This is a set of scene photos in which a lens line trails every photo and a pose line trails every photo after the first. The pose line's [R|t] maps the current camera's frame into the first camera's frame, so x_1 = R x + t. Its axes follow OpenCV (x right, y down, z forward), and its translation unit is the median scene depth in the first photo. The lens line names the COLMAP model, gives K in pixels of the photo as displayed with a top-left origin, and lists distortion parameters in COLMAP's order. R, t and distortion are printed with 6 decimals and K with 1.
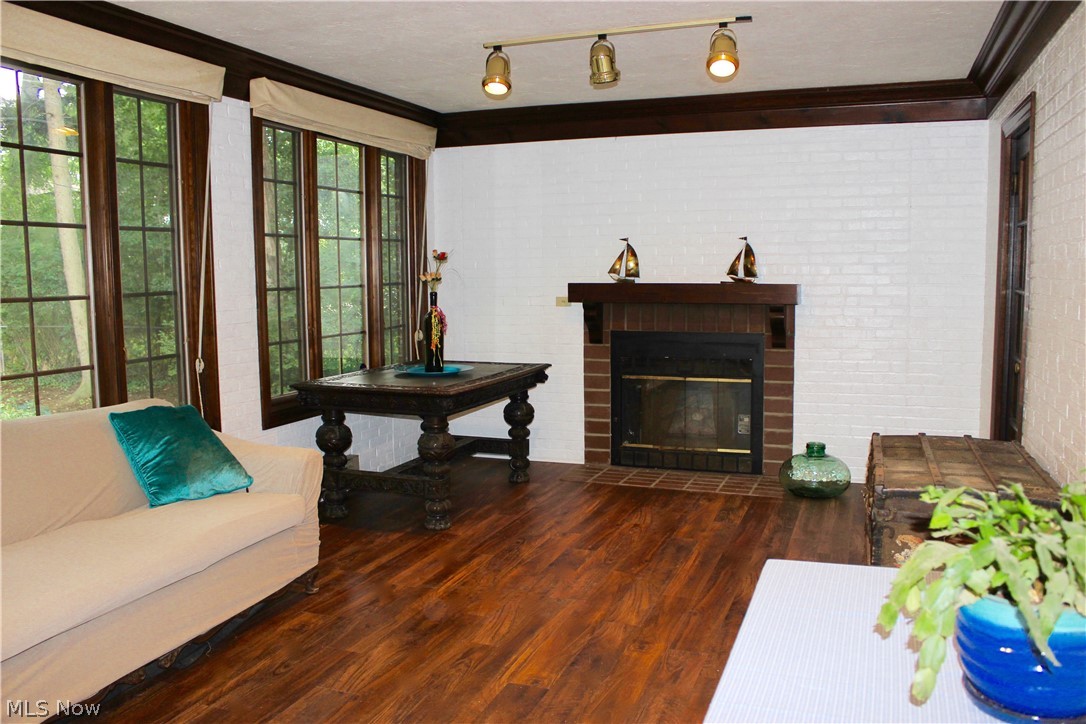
lens RADIAL K [[928.0, 0, 546.4], [0, 928.0, 365.6], [0, 0, 1]] dist [-0.158094, 0.138843]
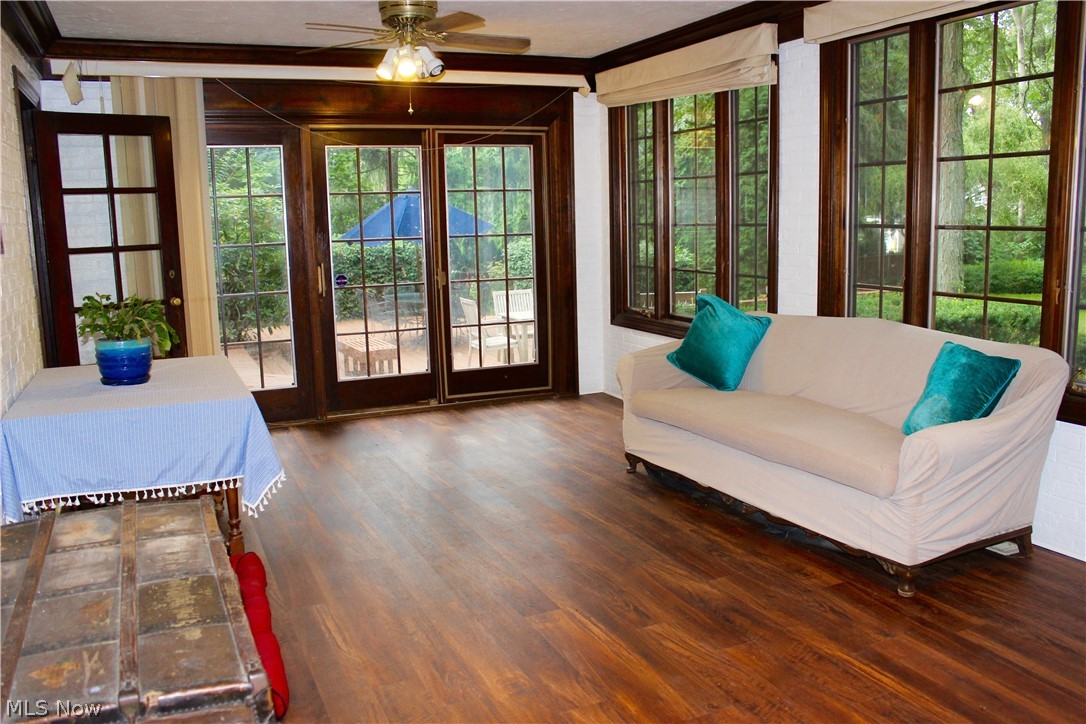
lens RADIAL K [[928.0, 0, 545.6], [0, 928.0, 361.3], [0, 0, 1]] dist [-0.158094, 0.138843]
pose [[-0.723722, 0.132803, -0.677193, 0.560303], [-0.041095, 0.971273, 0.234392, -0.150593], [0.688867, 0.197464, -0.697474, 1.443372]]
